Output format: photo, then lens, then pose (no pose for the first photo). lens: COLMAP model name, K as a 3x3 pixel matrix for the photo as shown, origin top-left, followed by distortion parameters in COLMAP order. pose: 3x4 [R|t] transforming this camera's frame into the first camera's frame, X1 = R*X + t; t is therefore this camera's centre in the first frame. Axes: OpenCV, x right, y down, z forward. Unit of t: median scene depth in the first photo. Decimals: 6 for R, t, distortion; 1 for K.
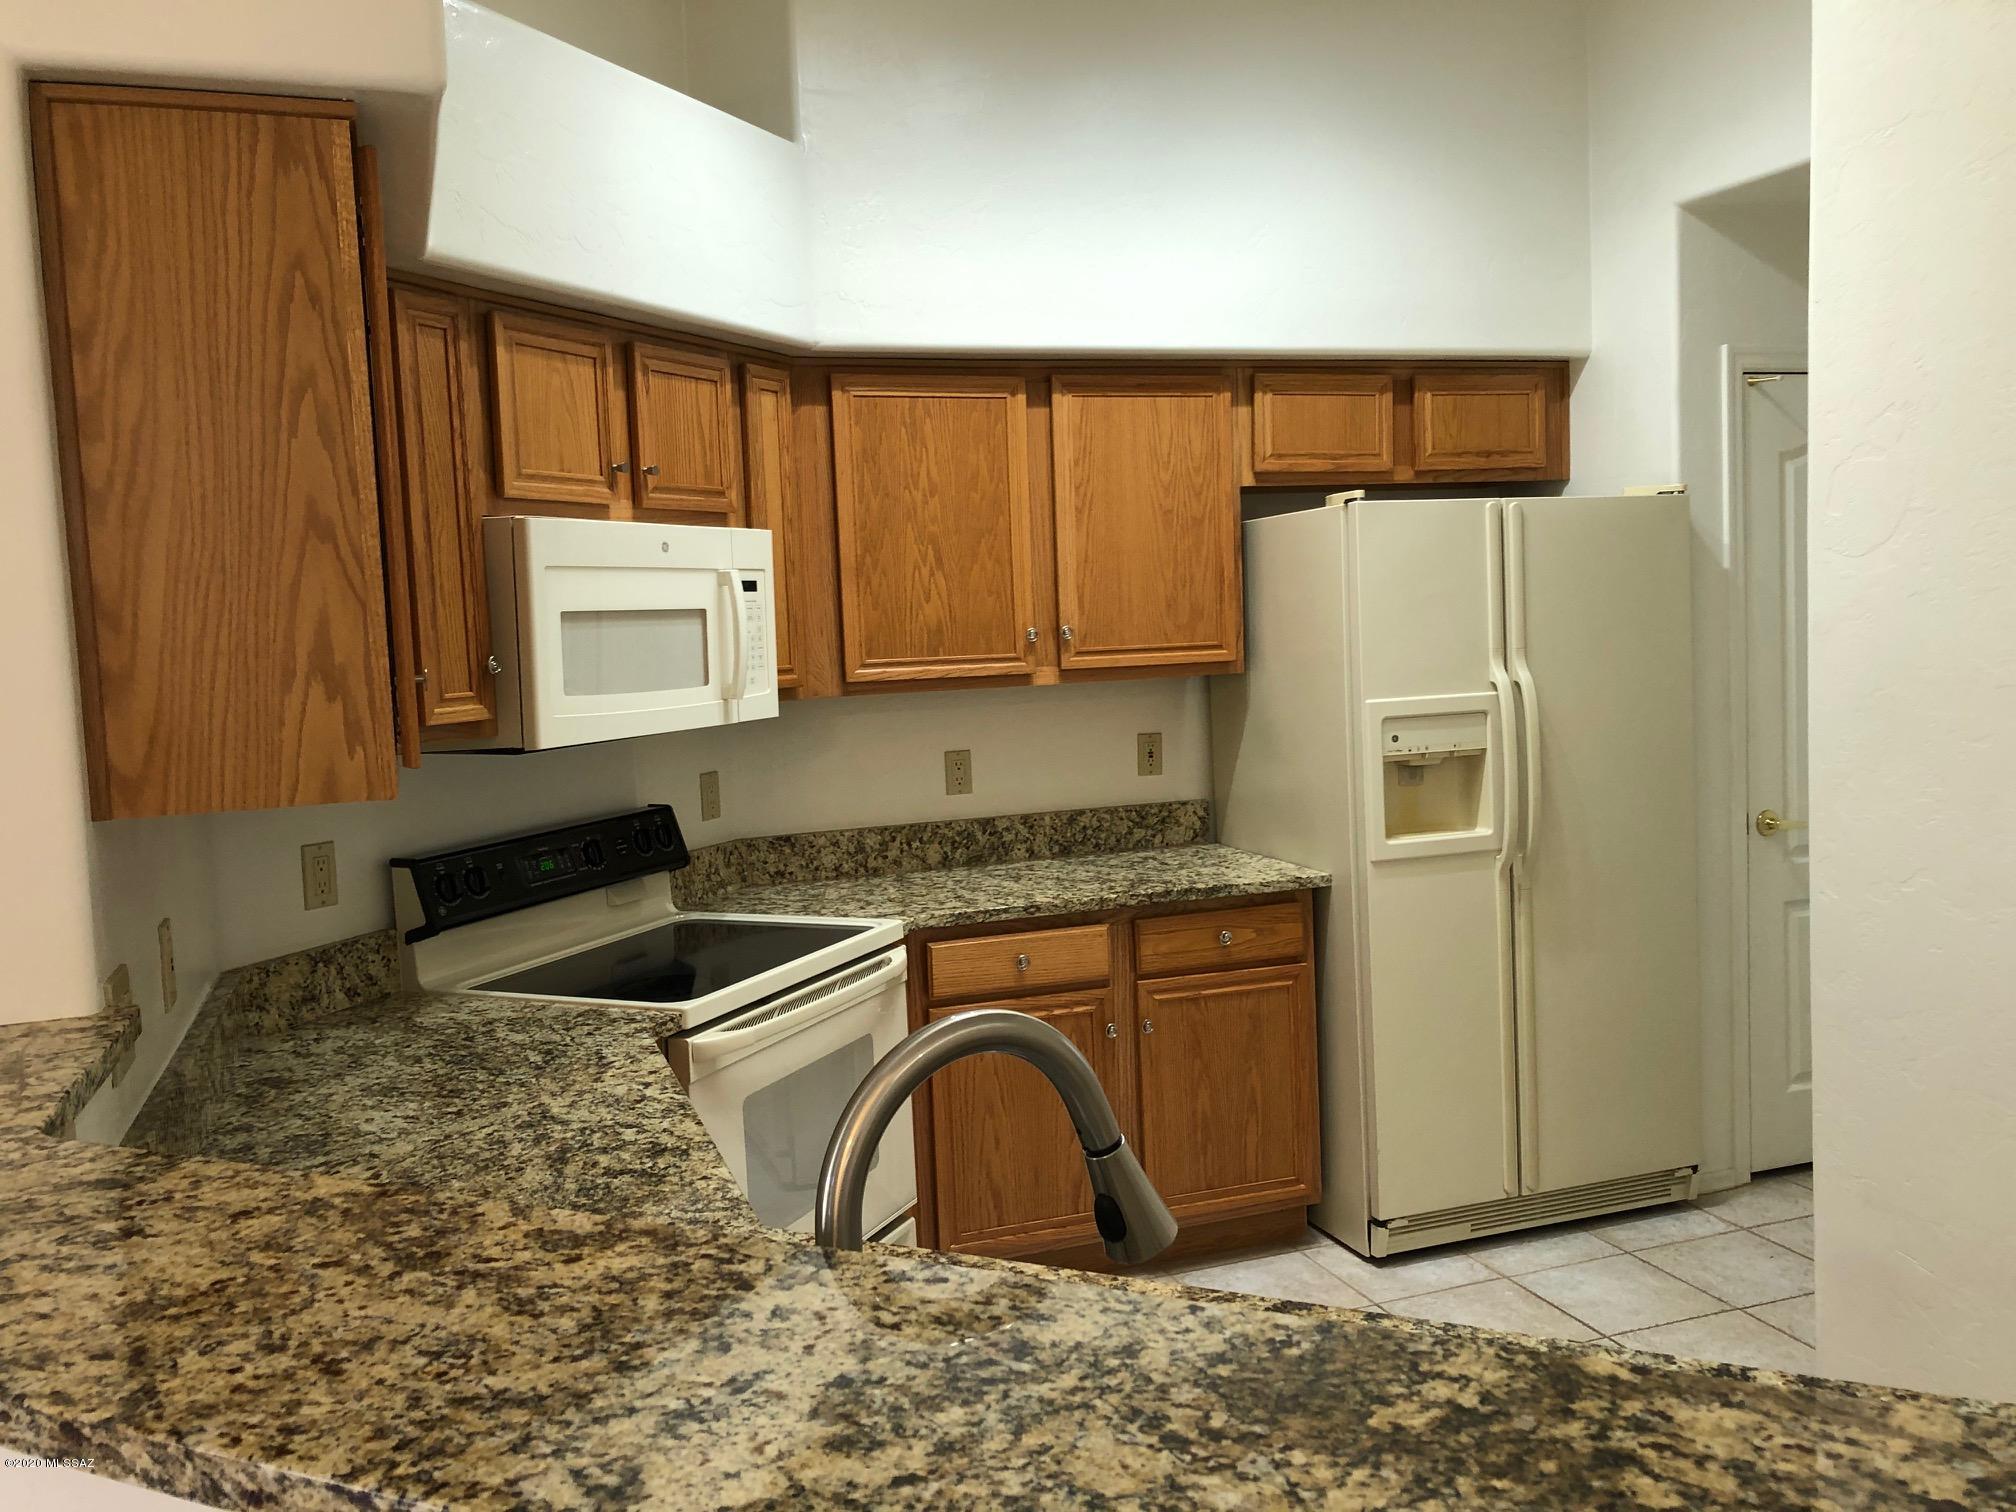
lens RADIAL K [[1667.7, 0, 999.5], [0, 1667.7, 758.1], [0, 0, 1]] dist [0.037323, -0.034115]
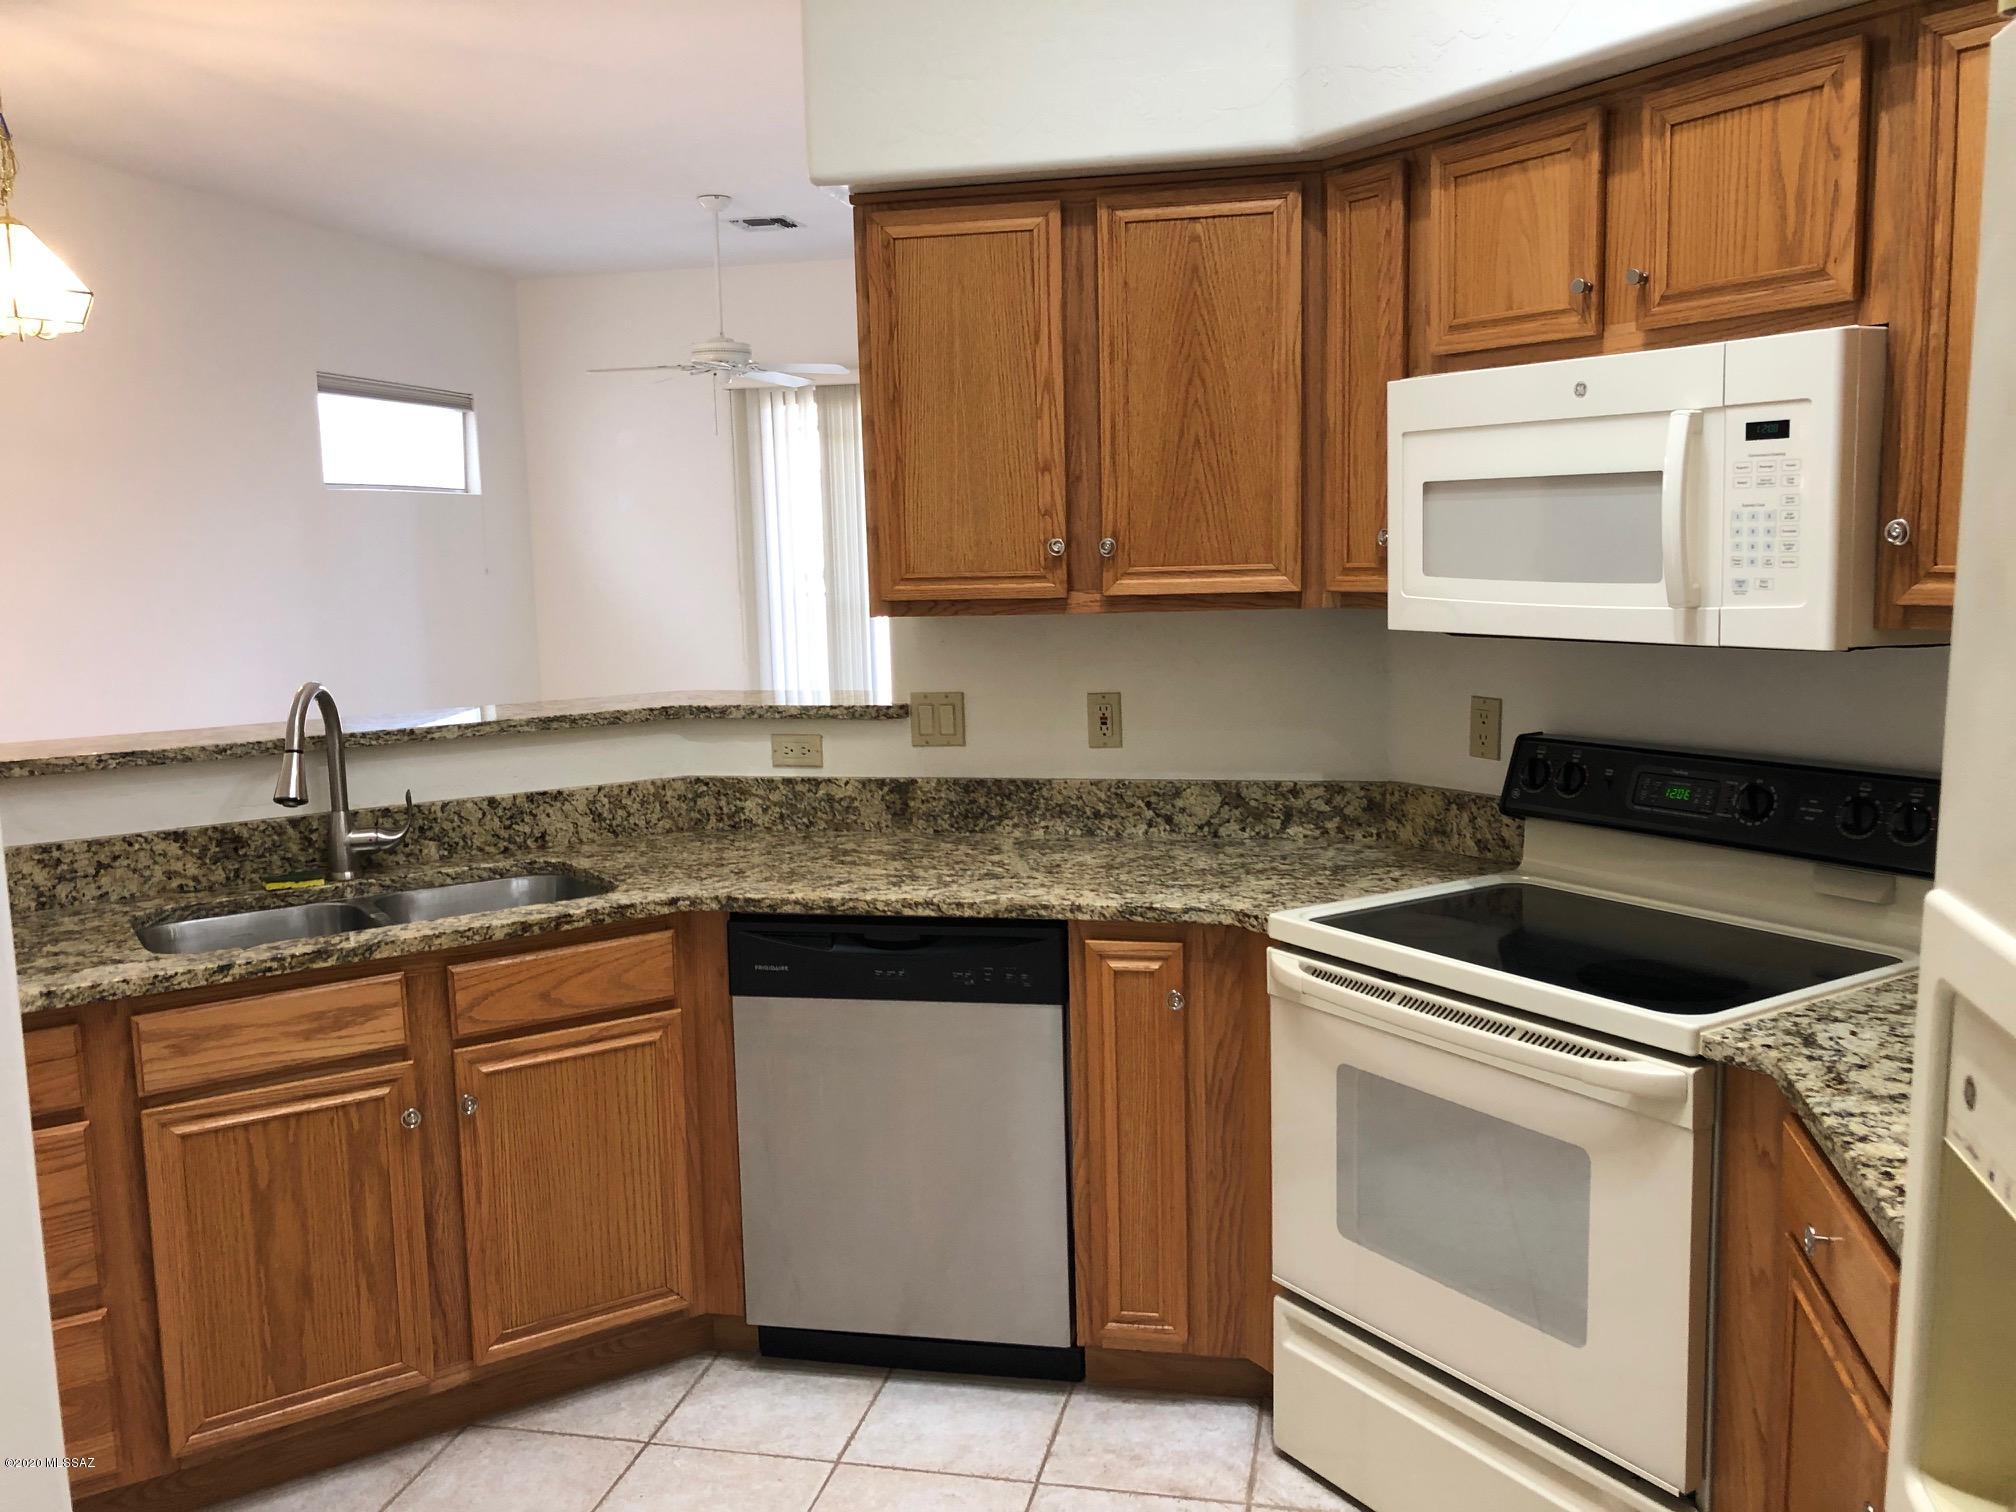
lens RADIAL K [[1667.7, 0, 1005.2], [0, 1667.7, 760.8], [0, 0, 1]] dist [0.037323, -0.034115]
pose [[-0.542585, 0.170365, -0.822543, 0.602565], [-0.023484, 0.975758, 0.217590, -0.126609], [0.839673, 0.137378, -0.525430, 1.249494]]
